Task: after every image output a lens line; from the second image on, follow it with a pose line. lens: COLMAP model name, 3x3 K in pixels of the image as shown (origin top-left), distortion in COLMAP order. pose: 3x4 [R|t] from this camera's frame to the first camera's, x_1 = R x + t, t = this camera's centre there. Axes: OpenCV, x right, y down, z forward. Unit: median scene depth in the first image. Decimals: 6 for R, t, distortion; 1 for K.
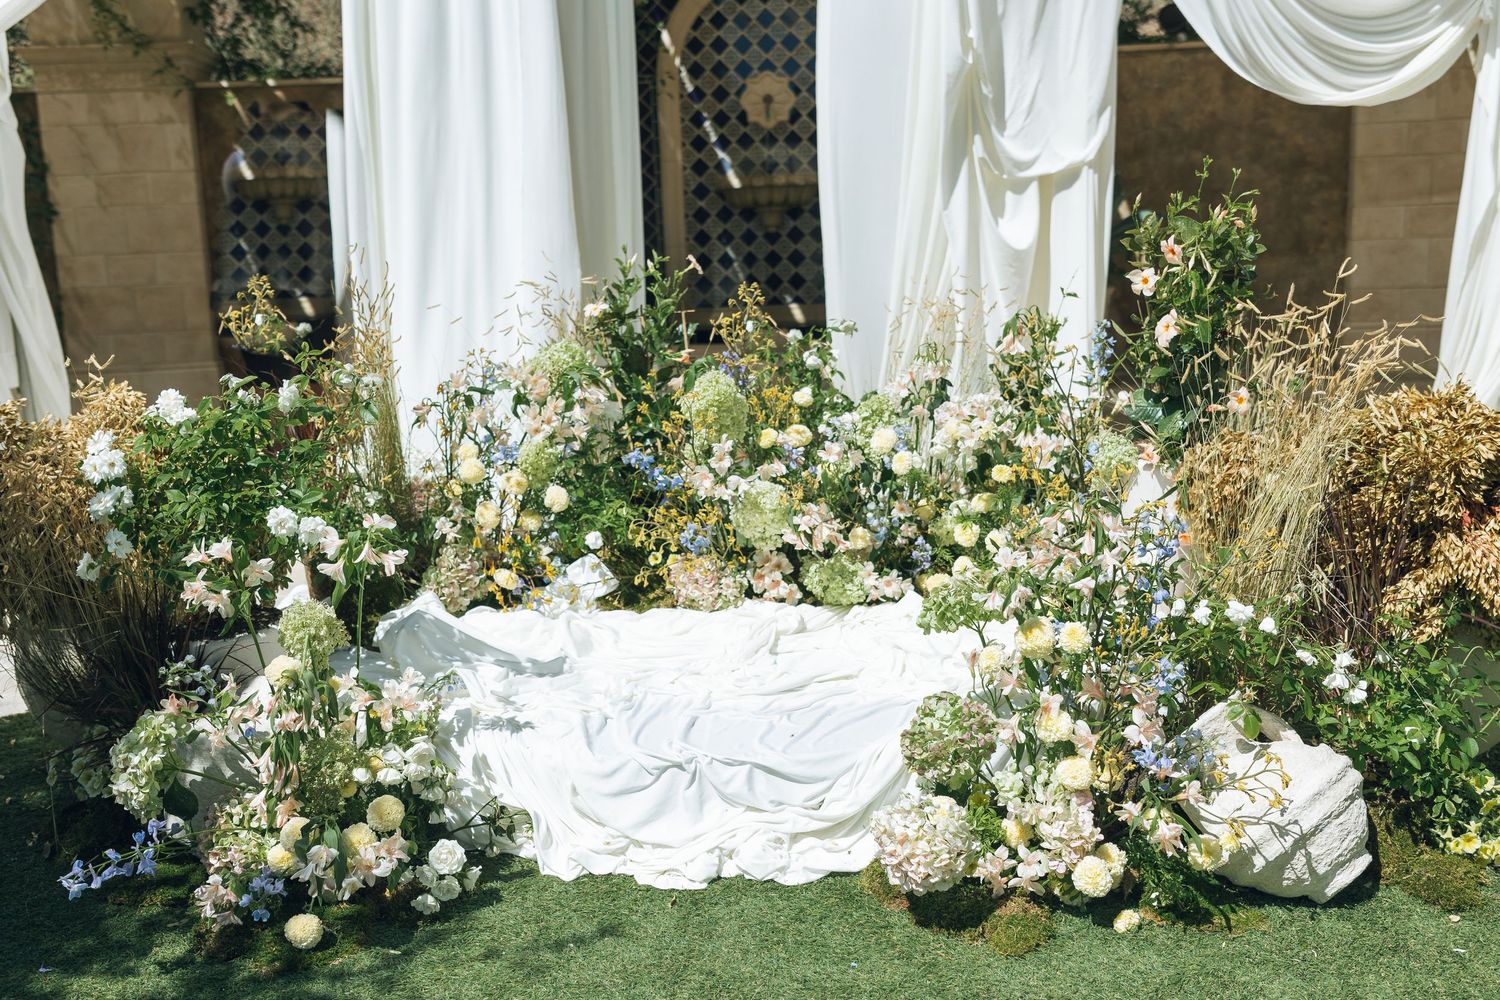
lens RADIAL K [[1562.9, 0, 755.8], [0, 1562.9, 501.6], [0, 0, 1]] dist [-0.018502, 0.000000]
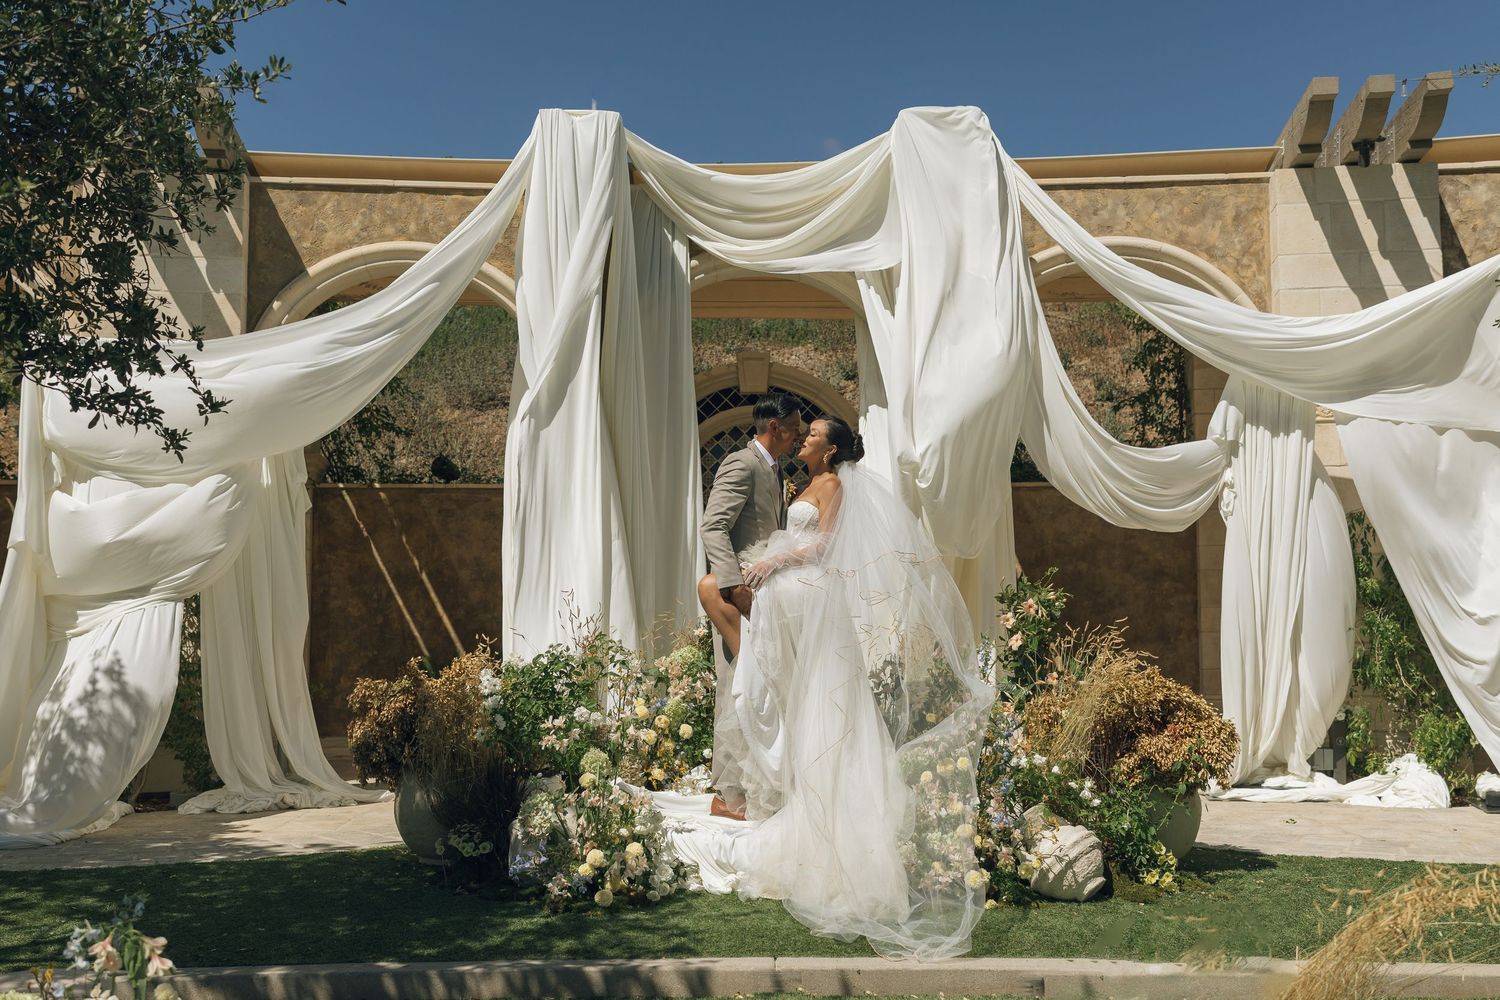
lens RADIAL K [[1562.9, 0, 748.0], [0, 1562.9, 503.4], [0, 0, 1]] dist [-0.018502, 0.000000]
pose [[0.998895, 0.036127, 0.030053, -0.163840], [-0.027410, 0.967383, -0.251830, 0.266476], [-0.038171, 0.250728, 0.967305, -1.102970]]
